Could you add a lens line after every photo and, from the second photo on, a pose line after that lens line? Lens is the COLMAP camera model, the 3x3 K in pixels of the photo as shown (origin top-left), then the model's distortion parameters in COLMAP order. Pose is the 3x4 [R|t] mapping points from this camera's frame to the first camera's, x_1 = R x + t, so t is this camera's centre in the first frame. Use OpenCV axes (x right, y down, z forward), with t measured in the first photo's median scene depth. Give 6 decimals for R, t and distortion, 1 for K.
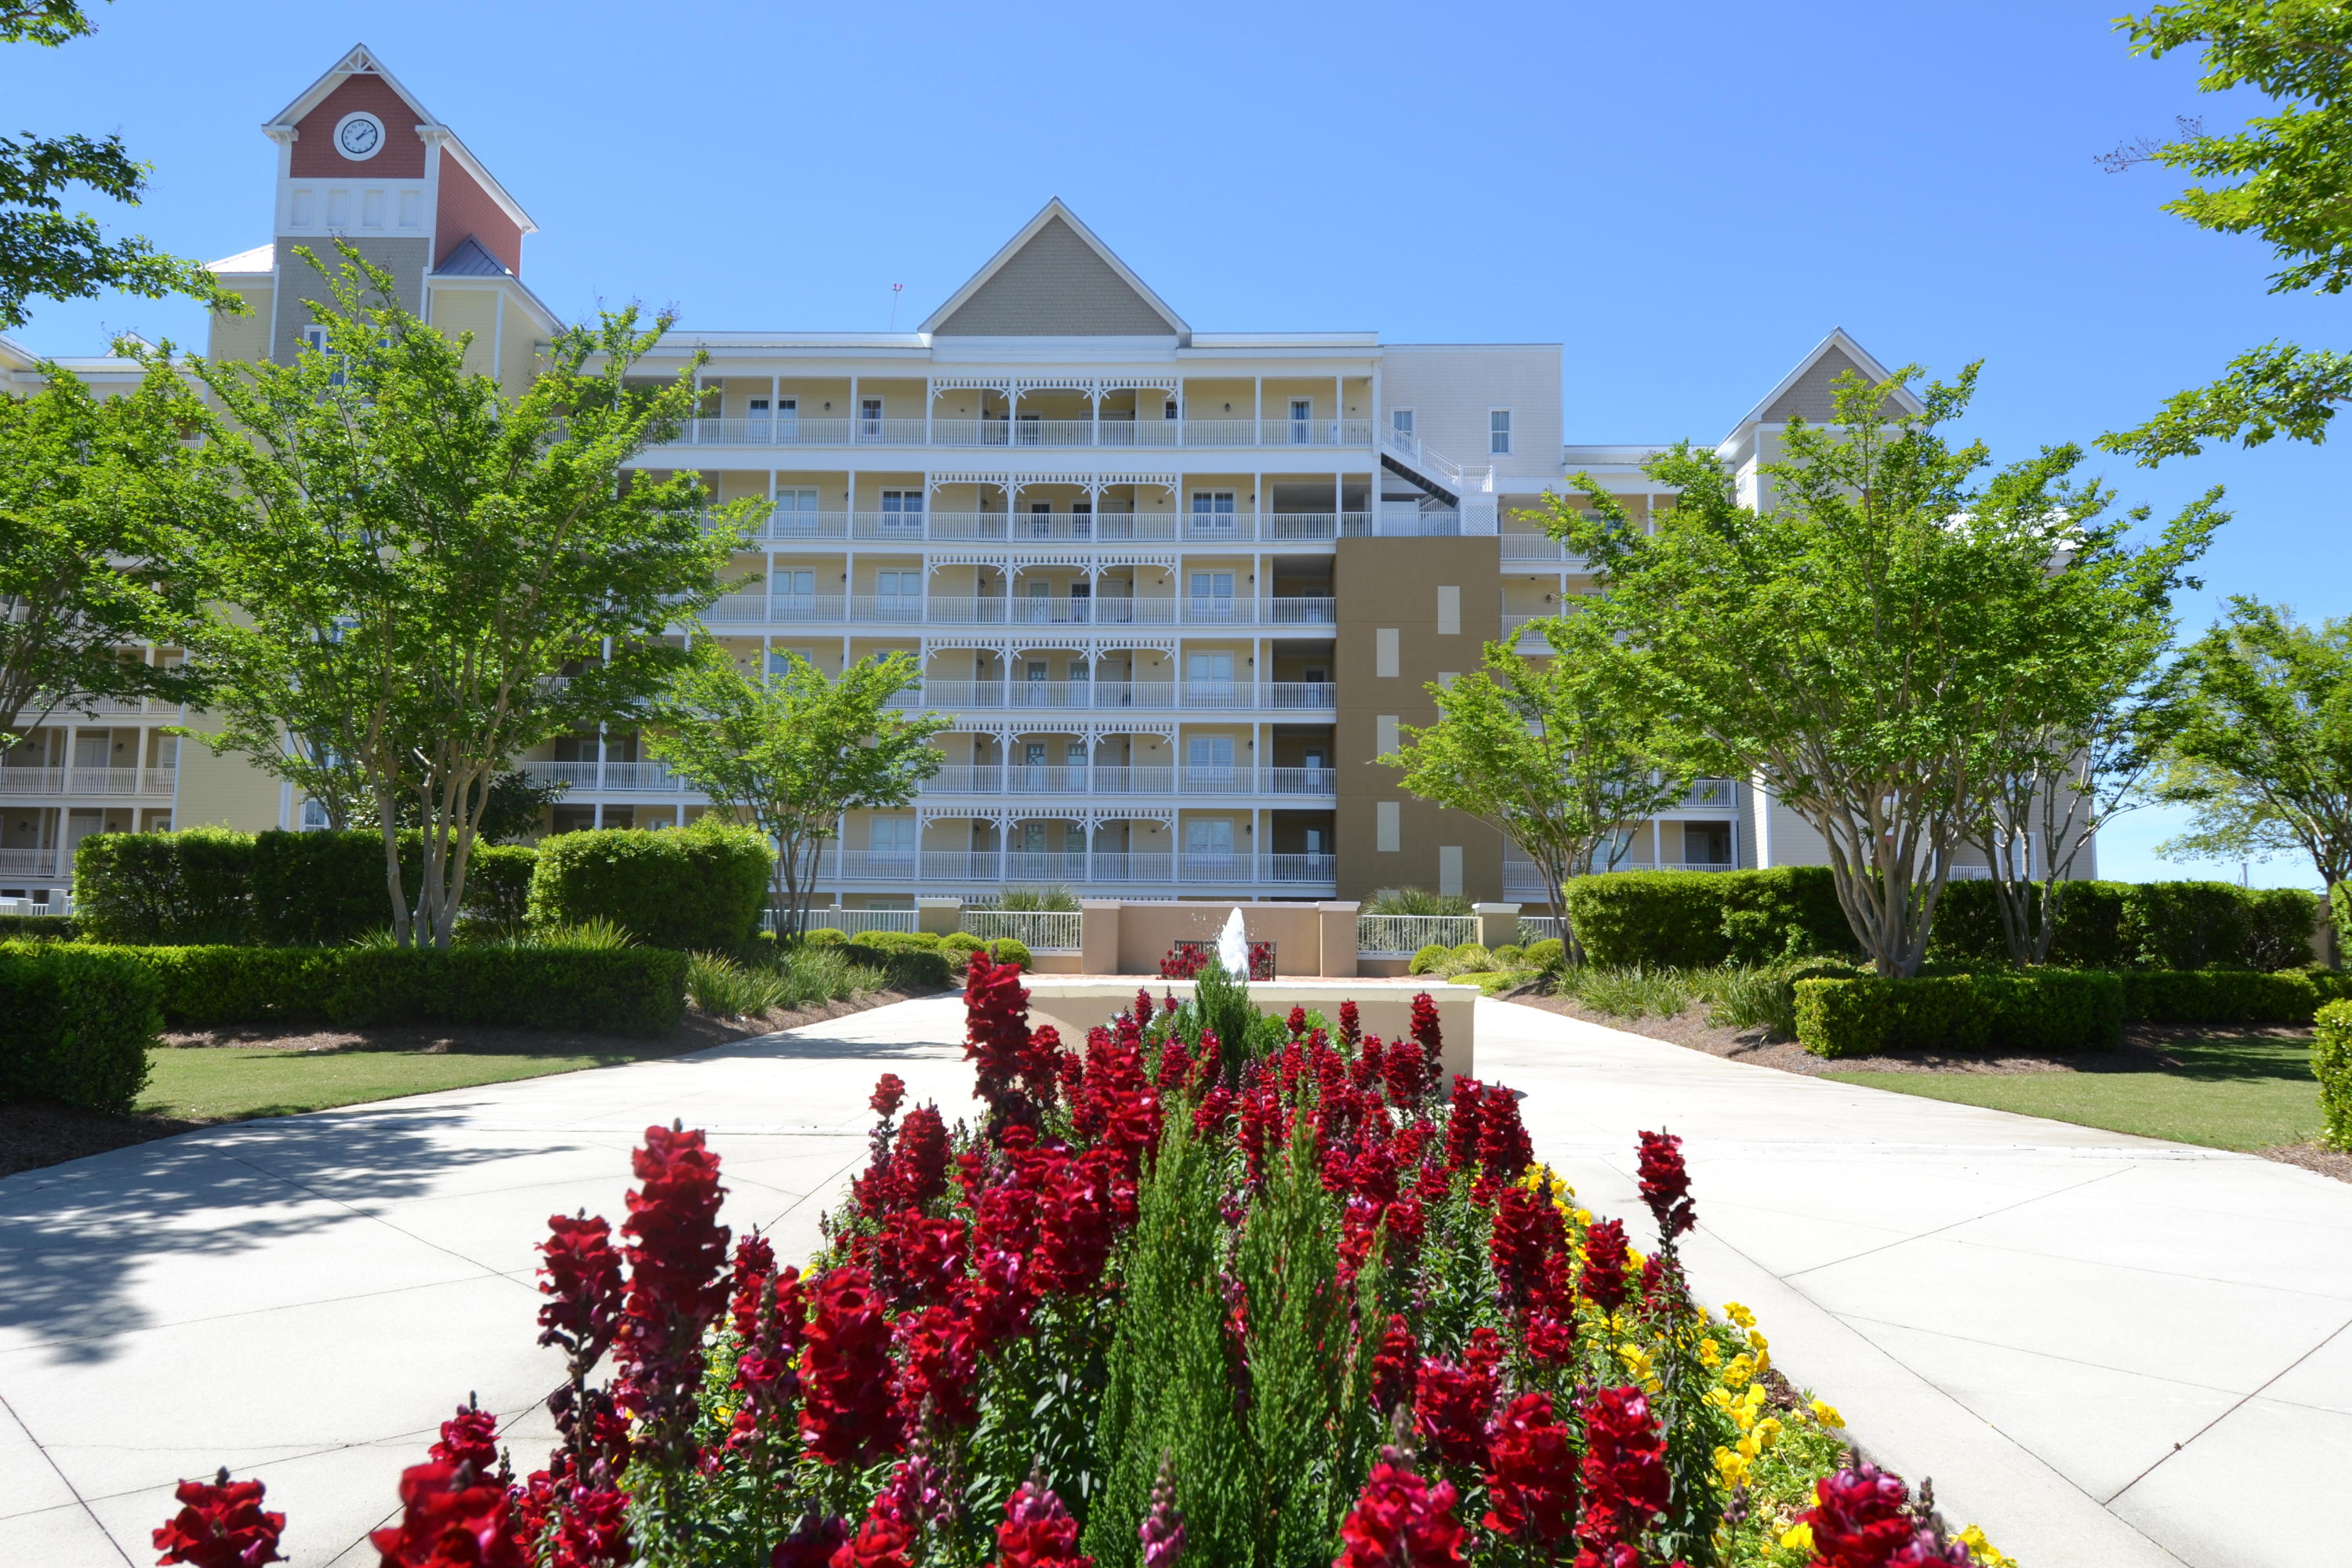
lens RADIAL K [[1658.4, 0, 1177.3], [0, 1658.4, 790.8], [0, 0, 1]] dist [0.061936, -0.061864]
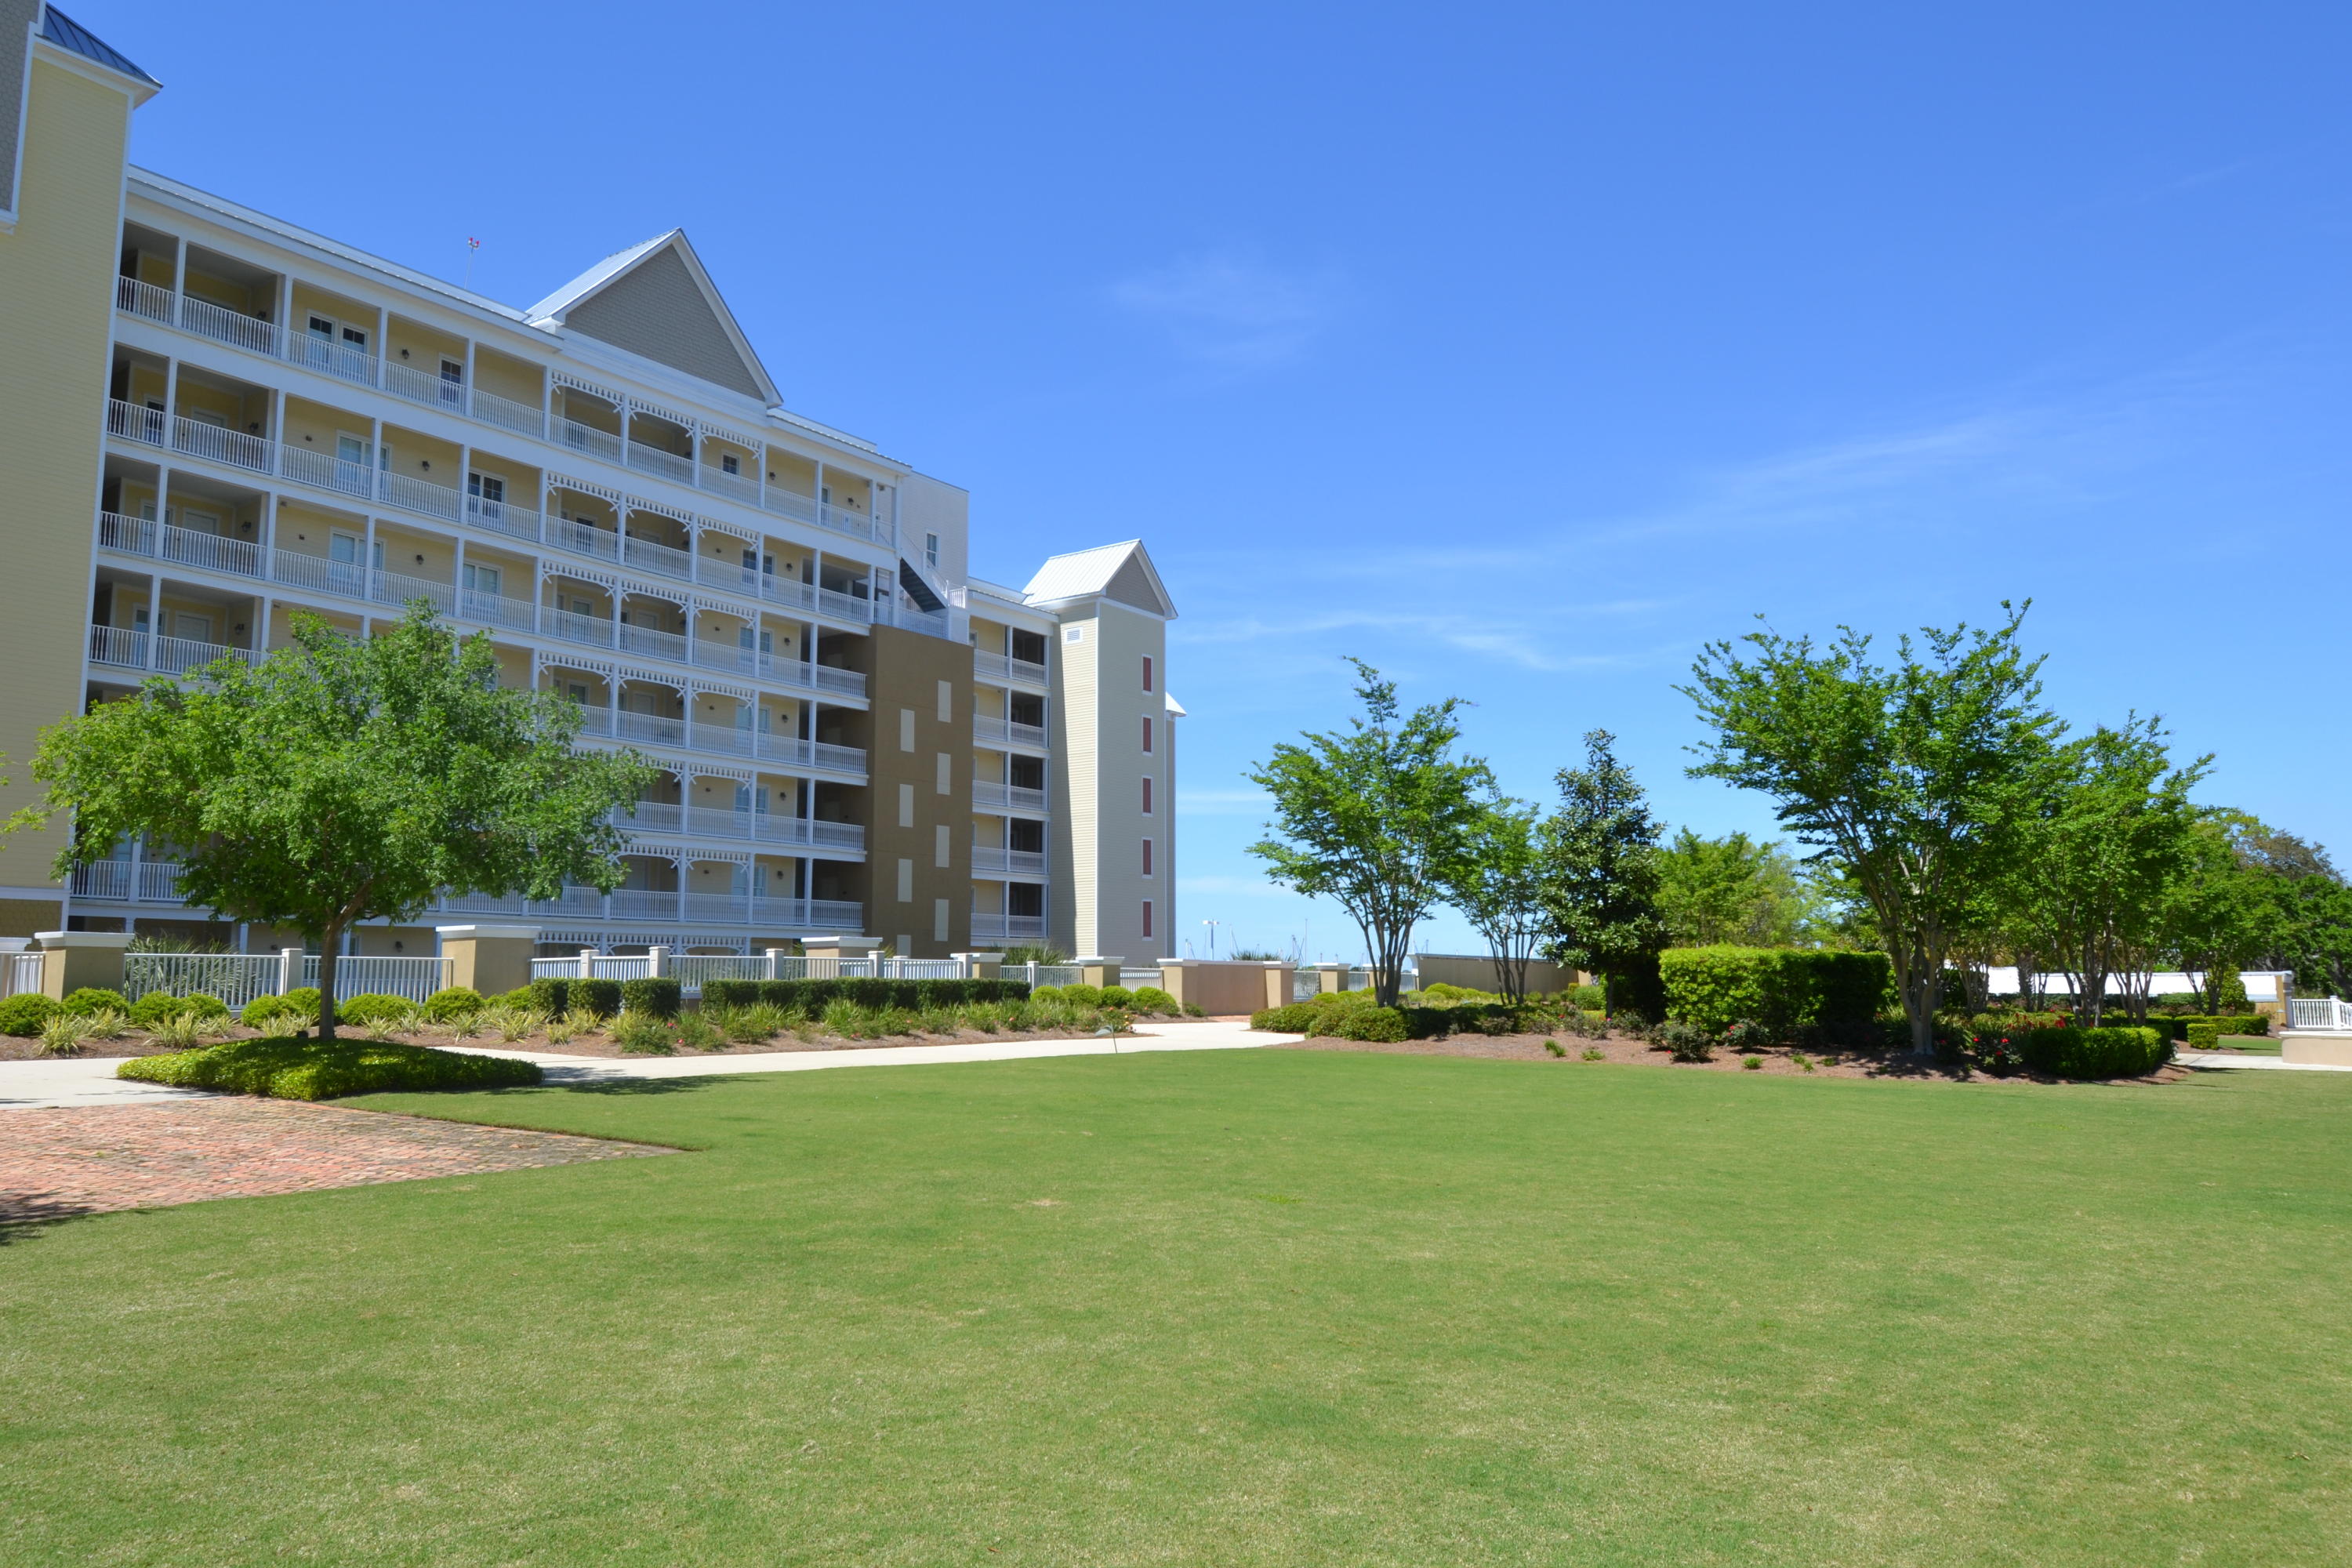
lens RADIAL K [[1658.4, 0, 1138.1], [0, 1658.4, 762.4], [0, 0, 1]] dist [0.061936, -0.061864]
pose [[0.556875, 0.099127, 0.824660, -0.725086], [-0.125833, 0.991462, -0.034205, -0.039941], [-0.821009, -0.084722, 0.564594, 0.187835]]
